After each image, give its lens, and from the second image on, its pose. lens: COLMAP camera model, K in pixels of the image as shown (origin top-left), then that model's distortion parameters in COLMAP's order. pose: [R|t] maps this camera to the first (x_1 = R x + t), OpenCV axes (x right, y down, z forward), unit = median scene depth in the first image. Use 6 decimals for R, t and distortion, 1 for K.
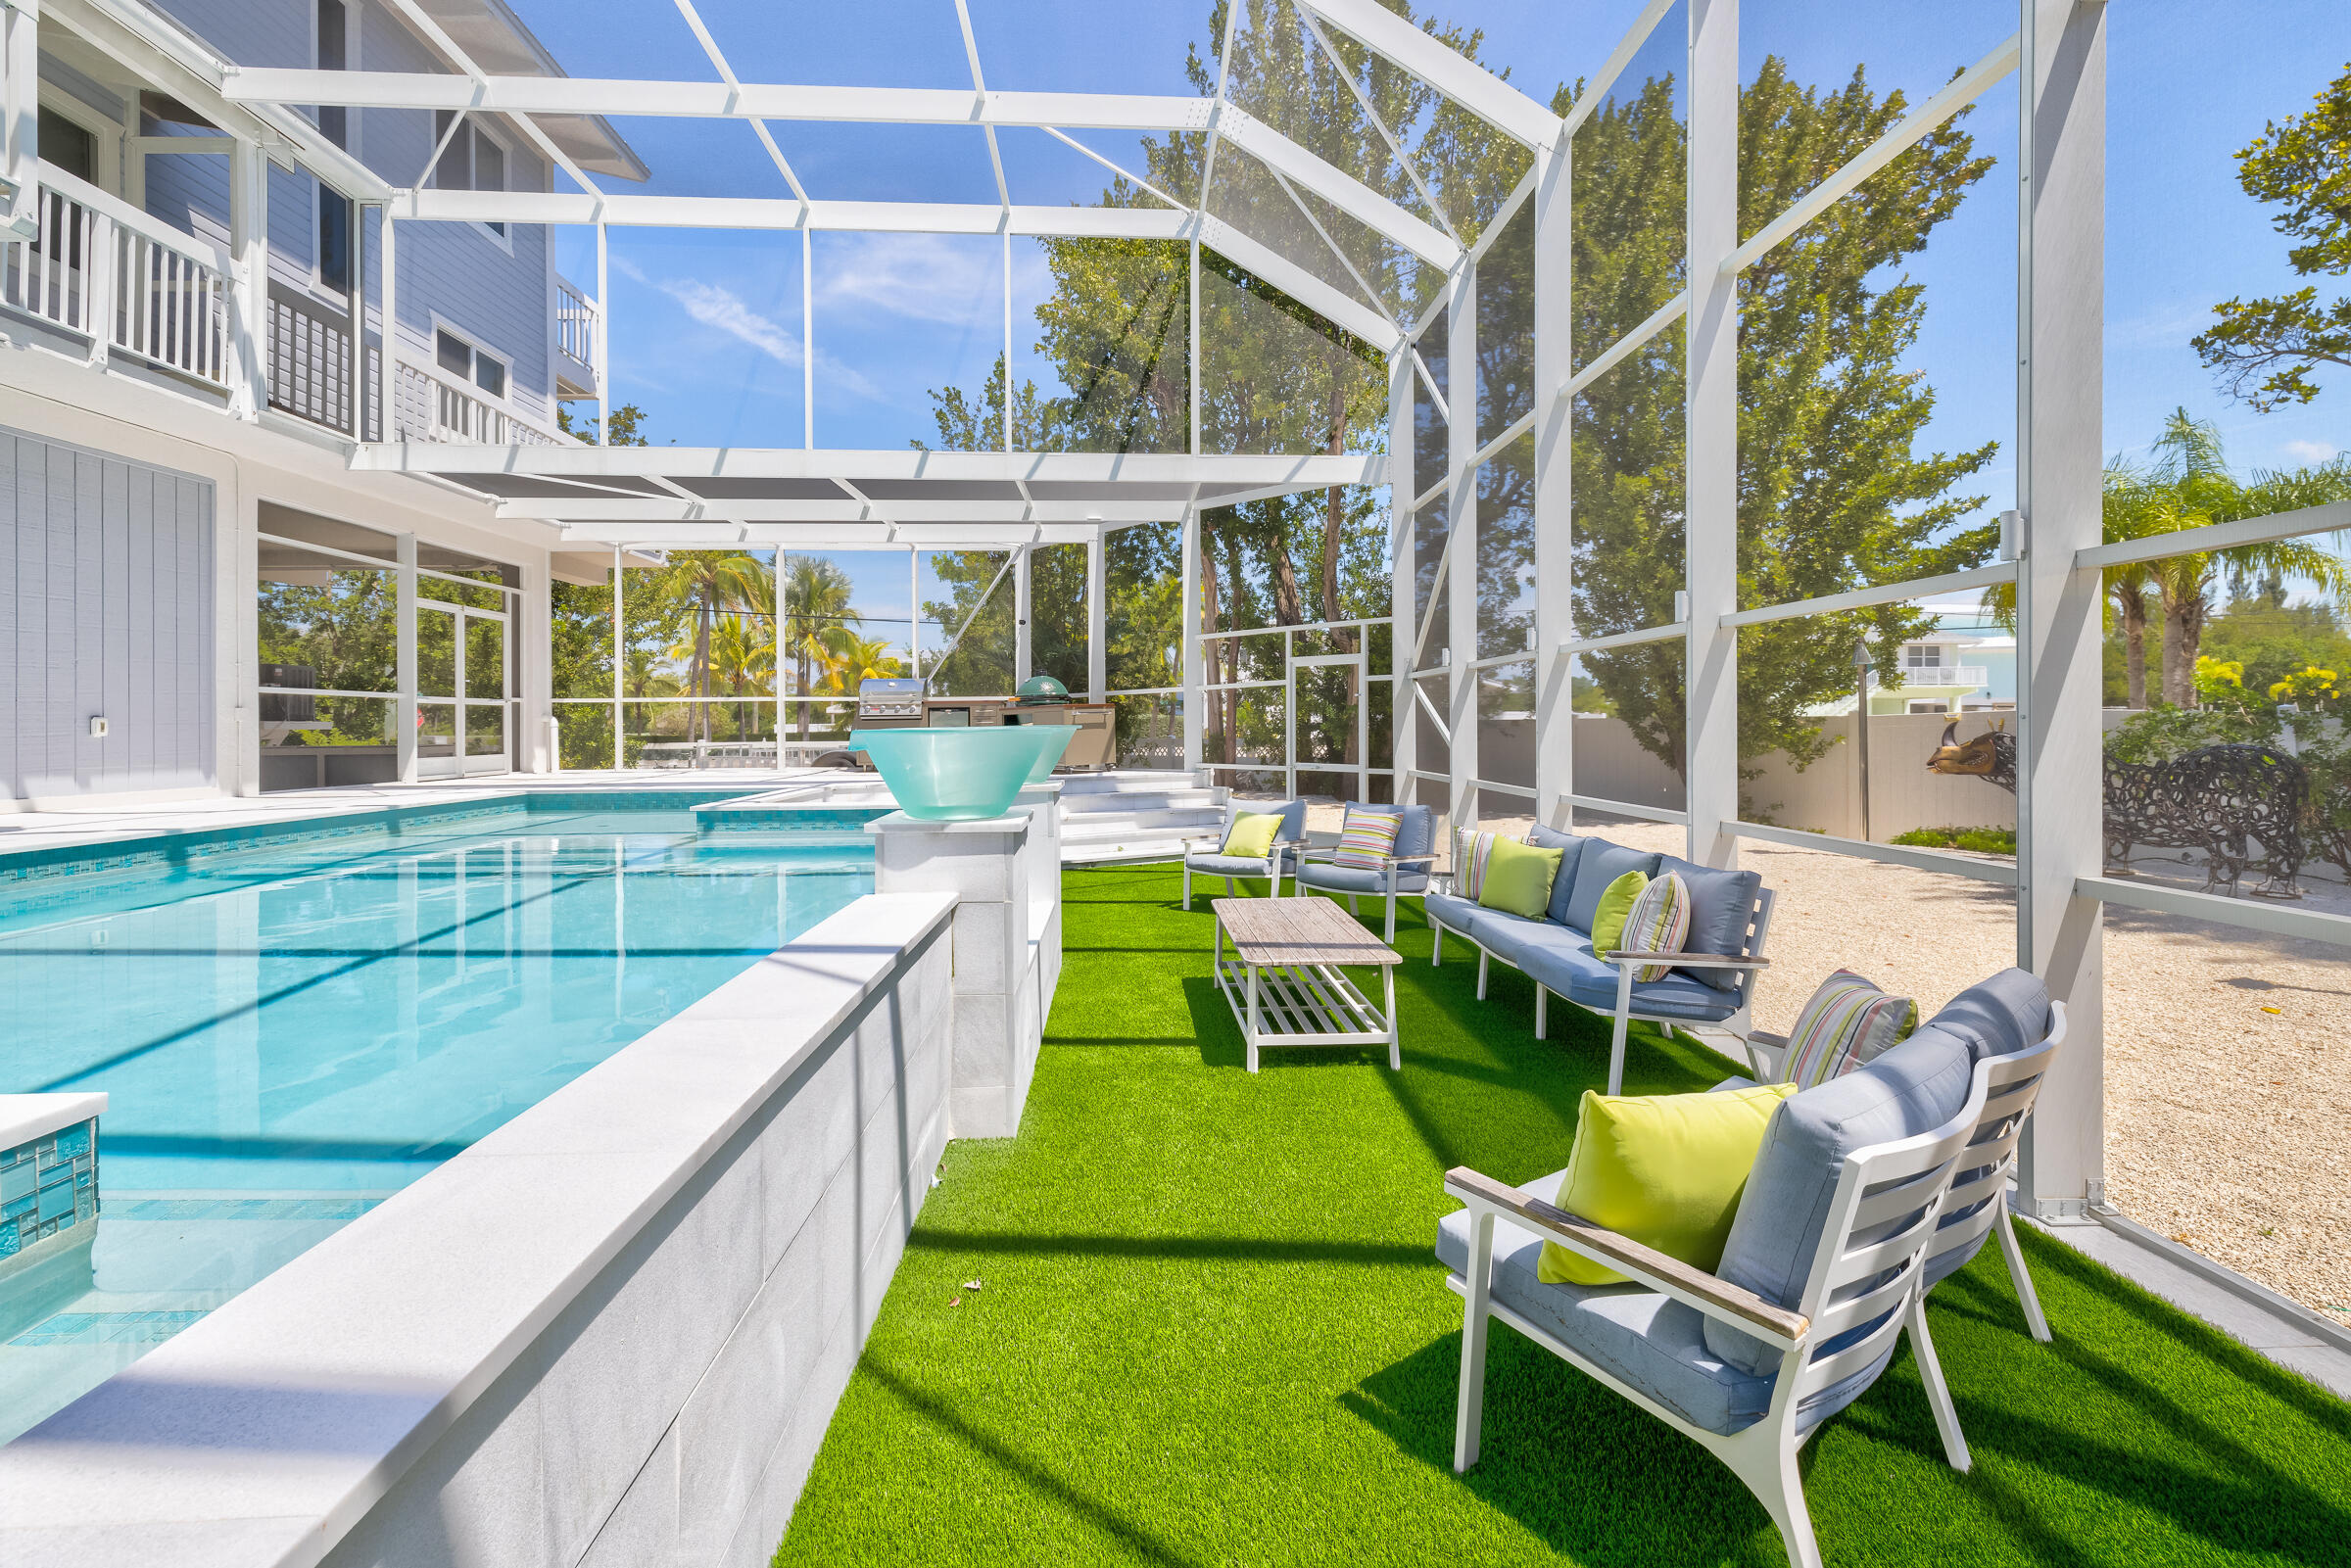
lens RADIAL K [[1022.5, 0, 1187.7], [0, 1022.5, 723.7], [0, 0, 1]] dist [-0.000213, 0.000056]
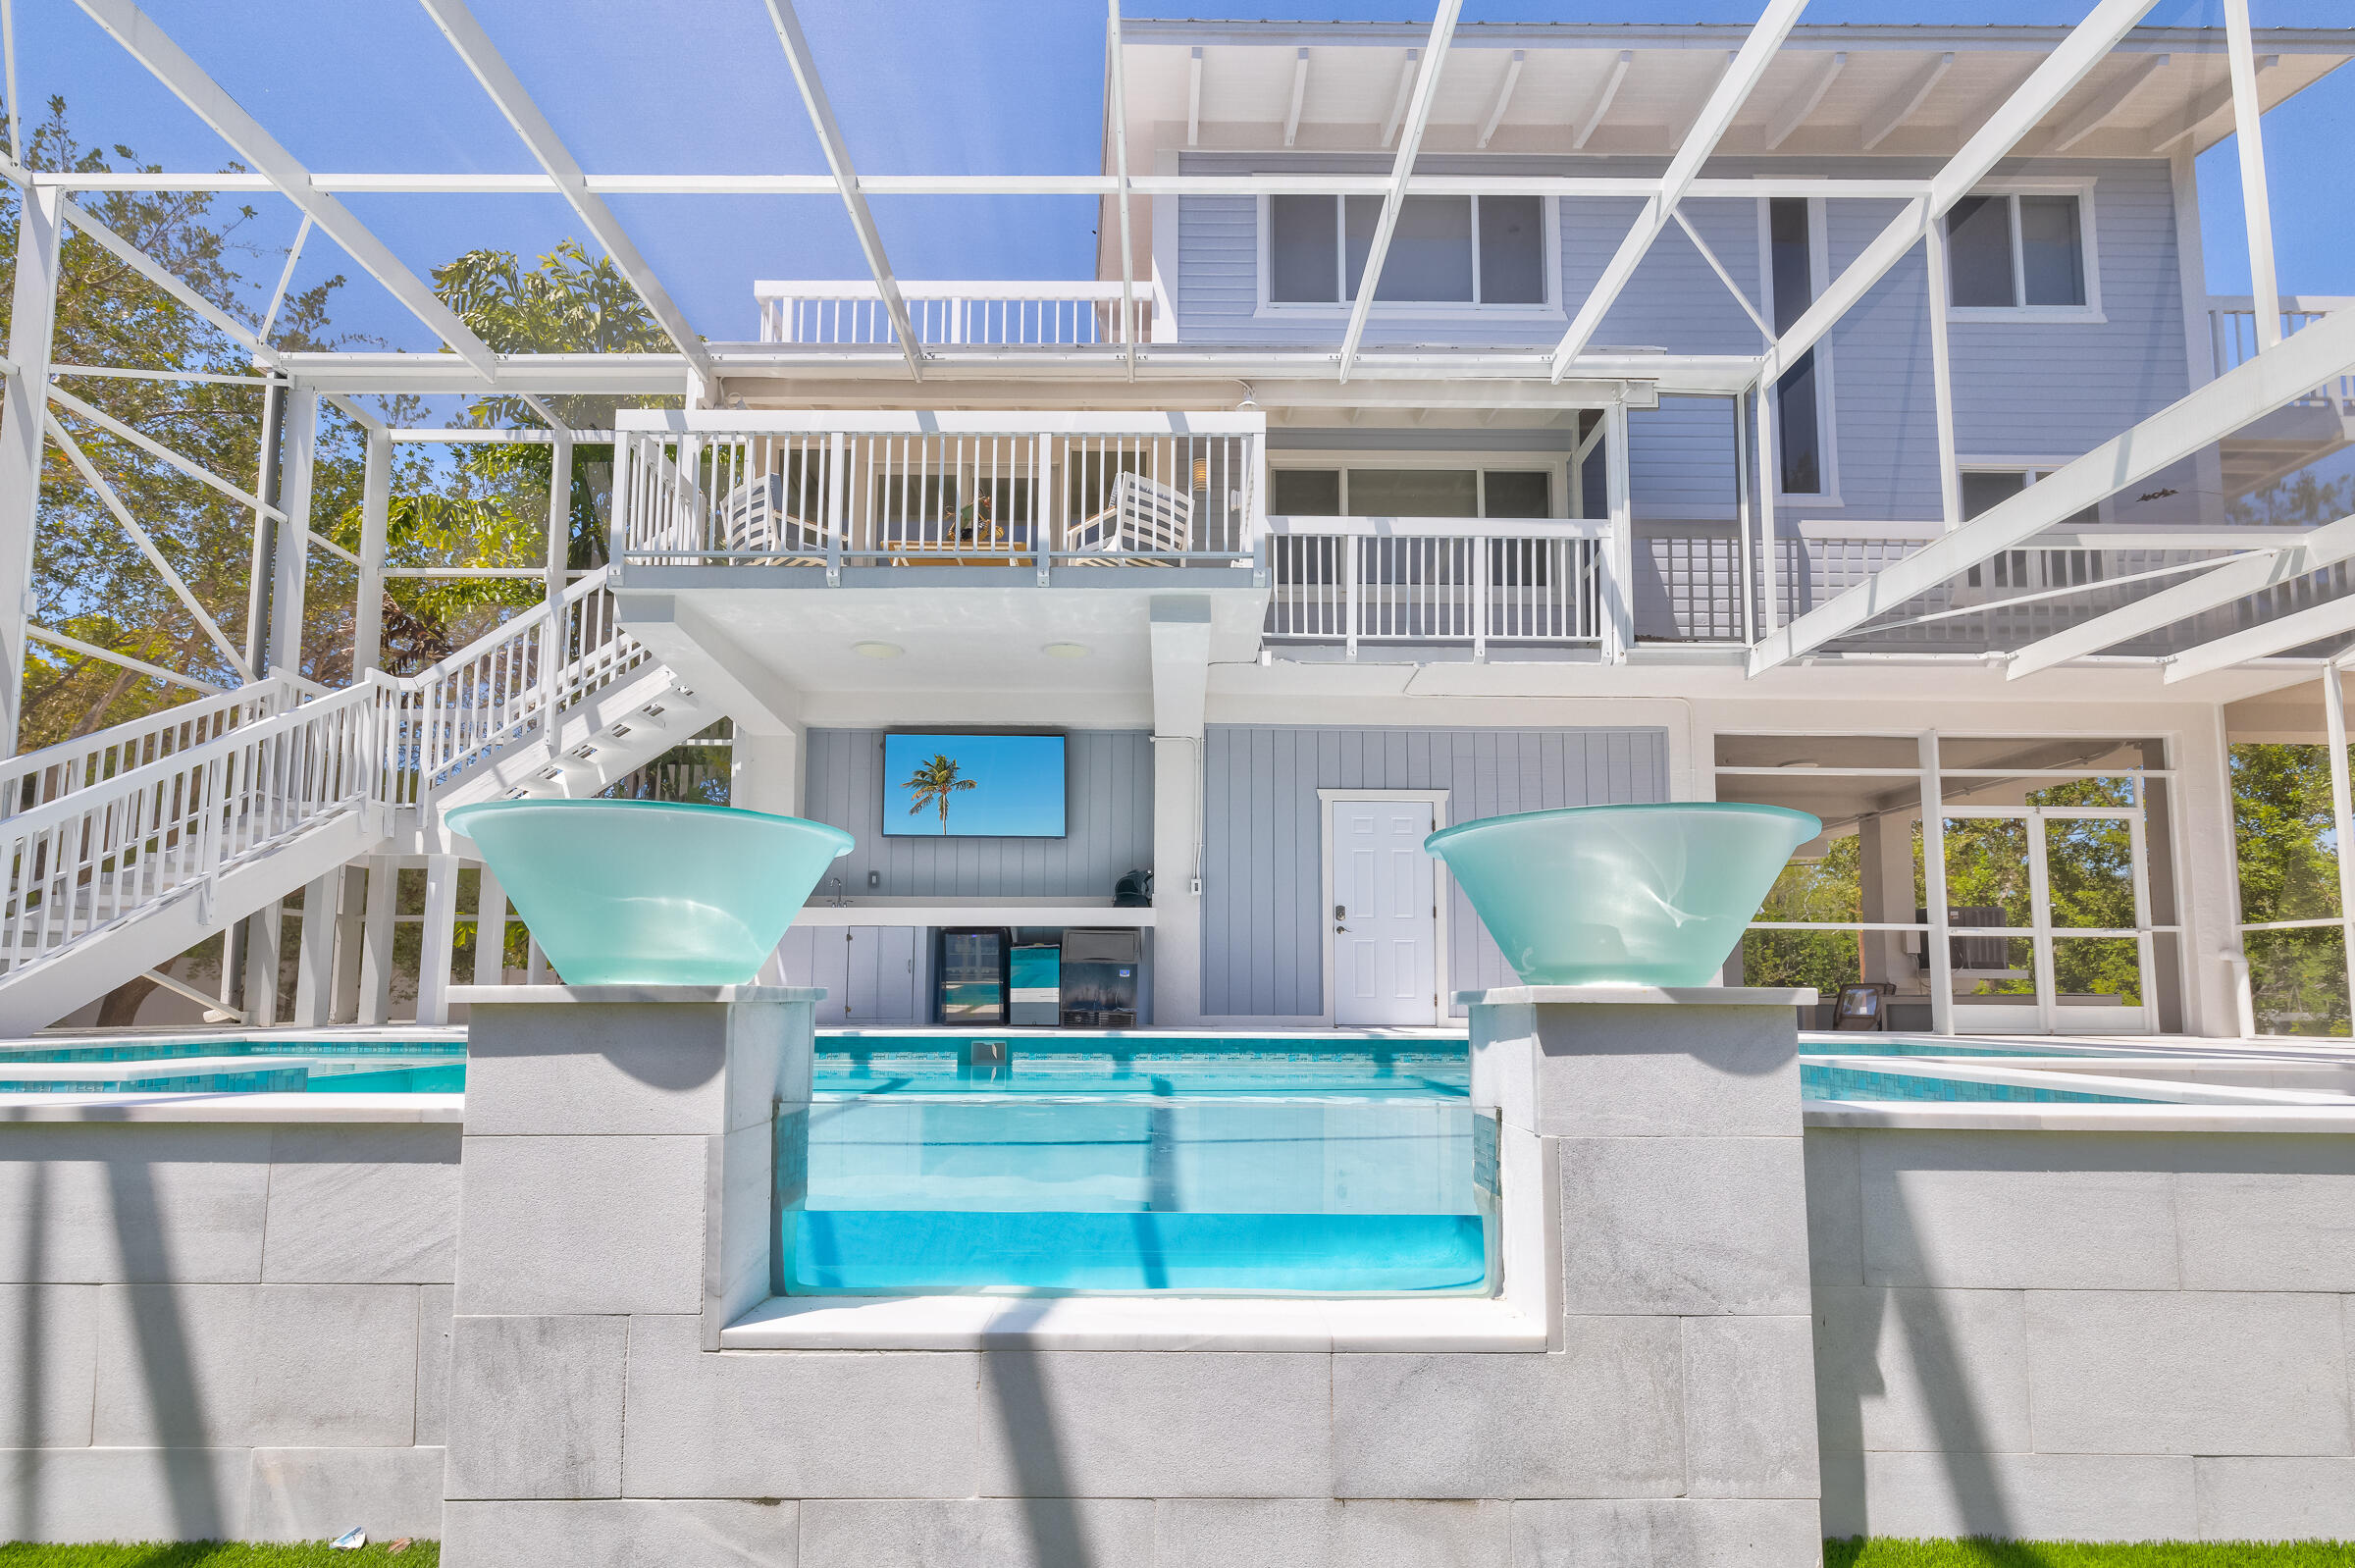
lens RADIAL K [[1045.4, 0, 1171.1], [0, 1045.4, 893.2], [0, 0, 1]] dist [0.002347, -0.000019]
pose [[-0.052782, -0.097916, -0.993794, 0.110683], [-0.007077, 0.995193, -0.097678, 0.035171], [0.998581, 0.001878, -0.053221, 0.467711]]
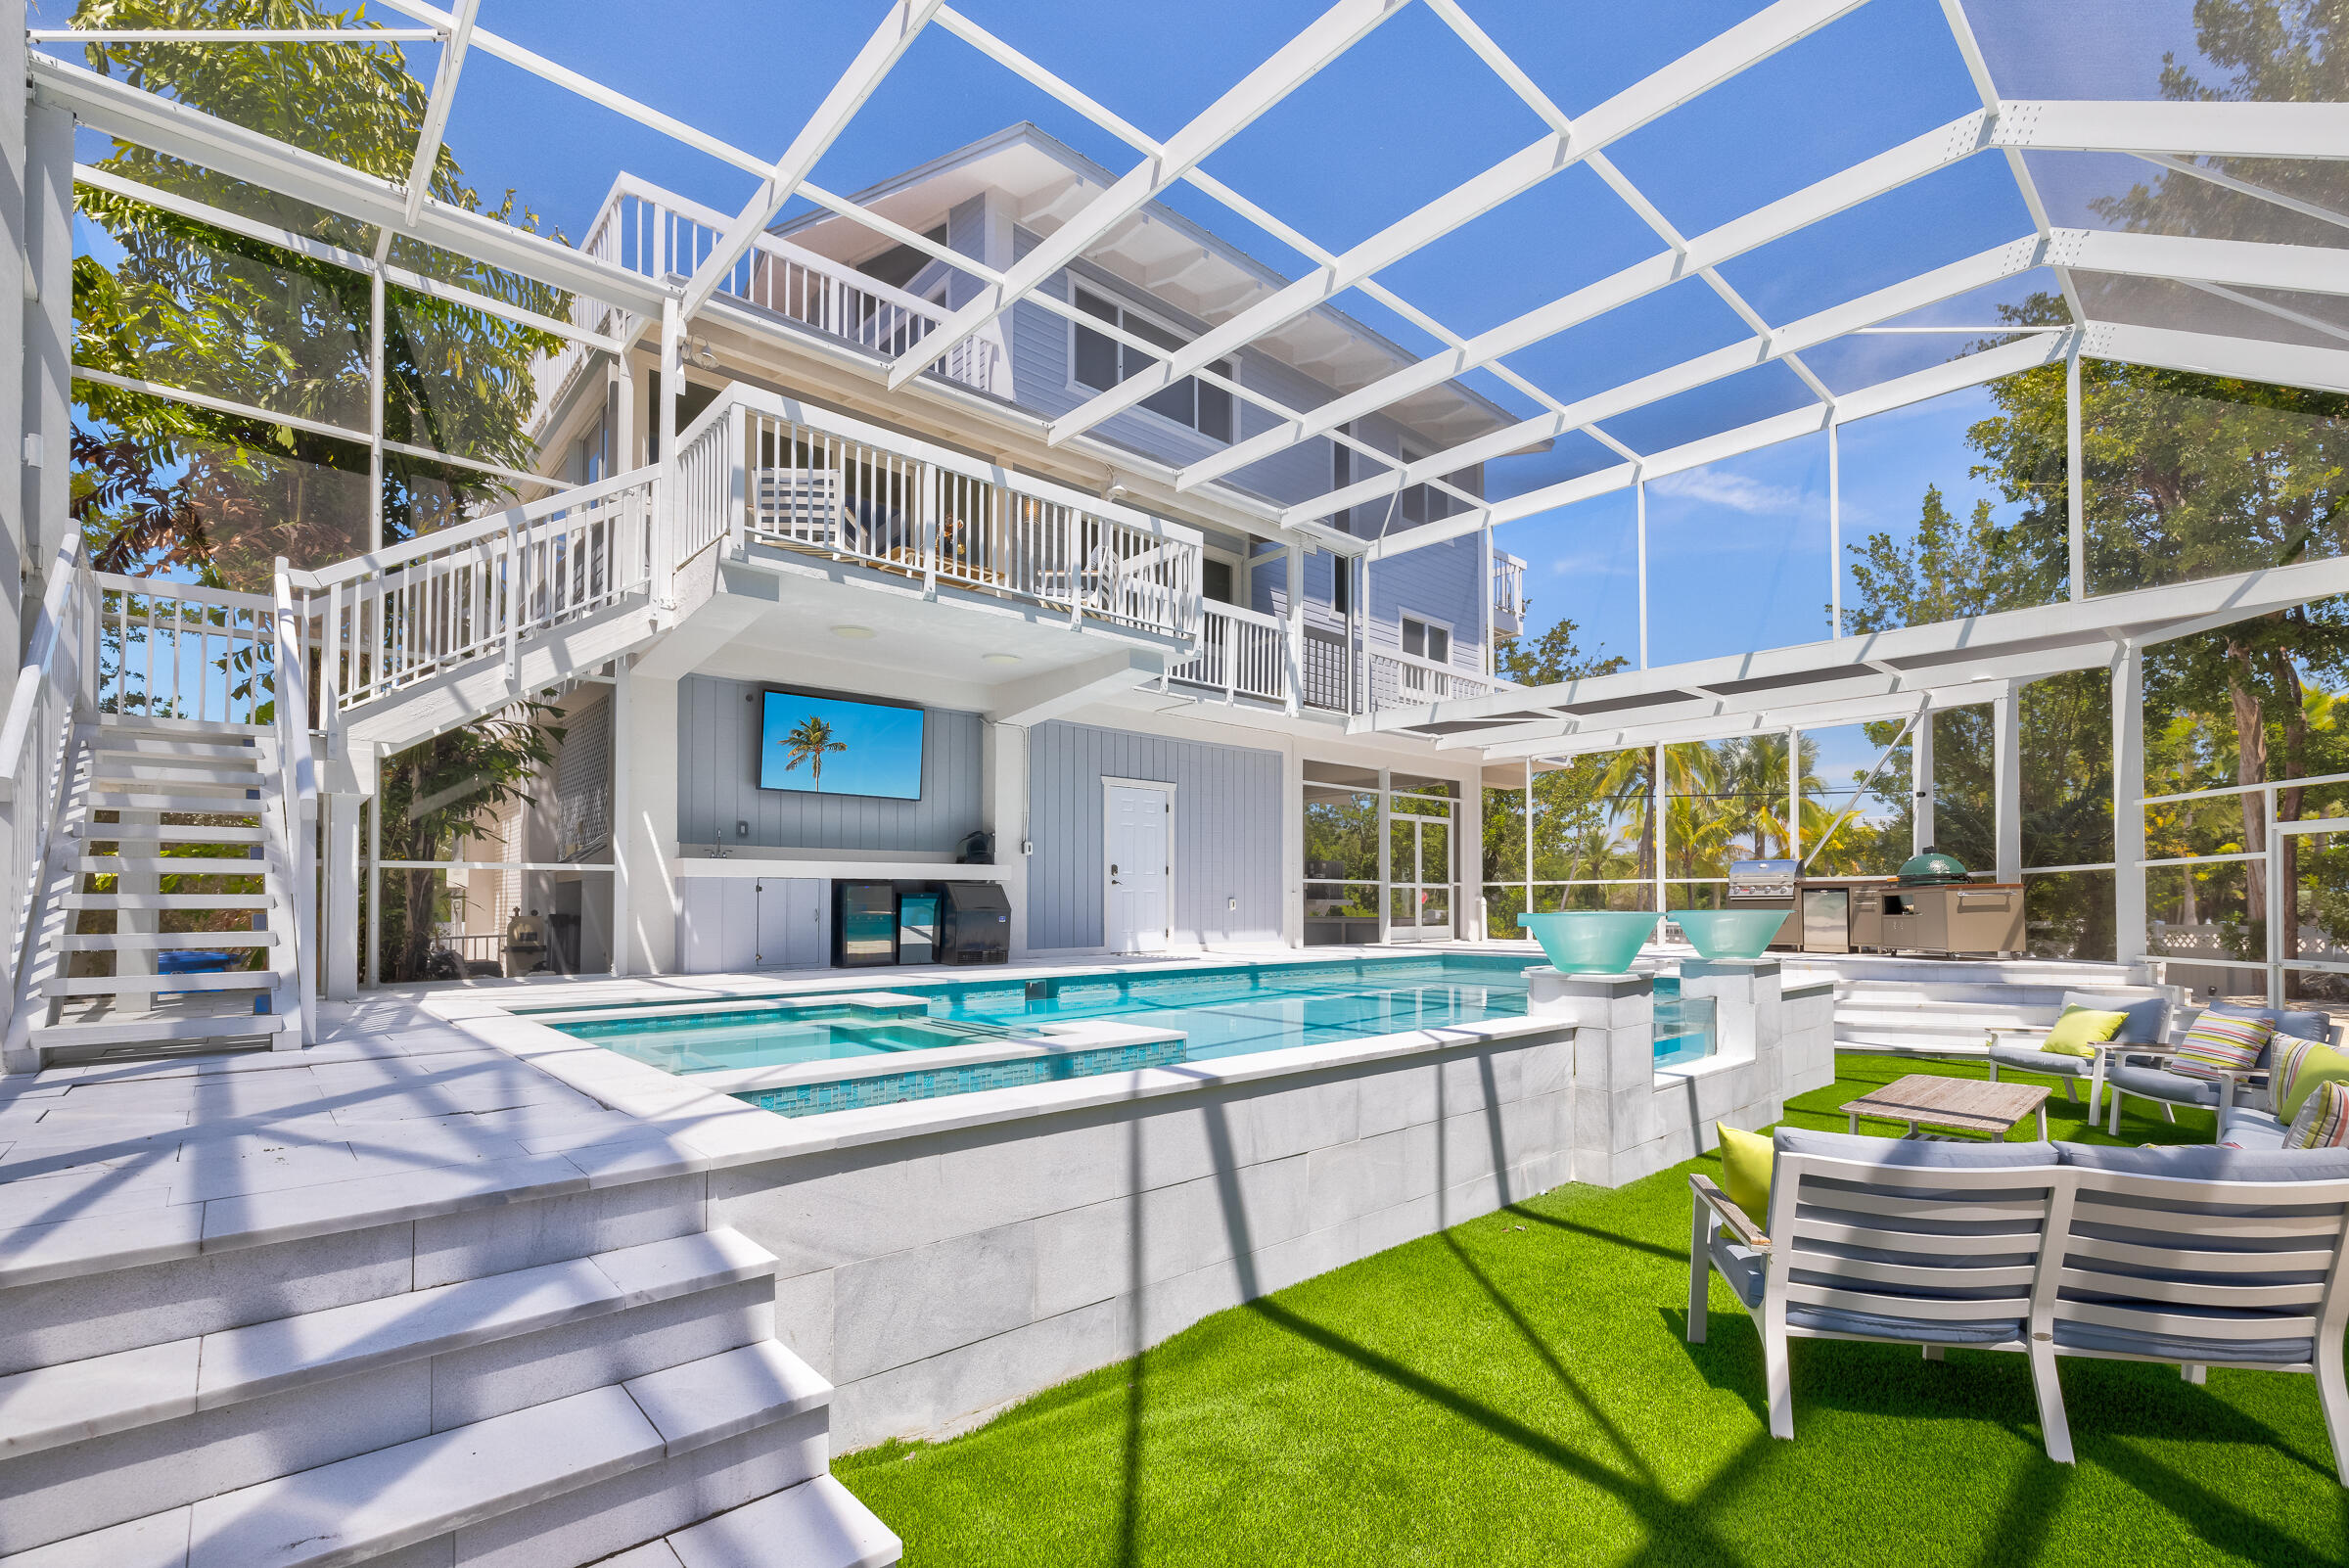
lens RADIAL K [[1042.7, 0, 1168.1], [0, 1042.7, 892.9], [0, 0, 1]] dist [0.002347, -0.000019]
pose [[0.621342, -0.001471, -0.783538, 0.199537], [-0.003609, 0.999982, -0.004739, -0.005078], [0.783531, 0.005773, 0.621326, -0.145521]]
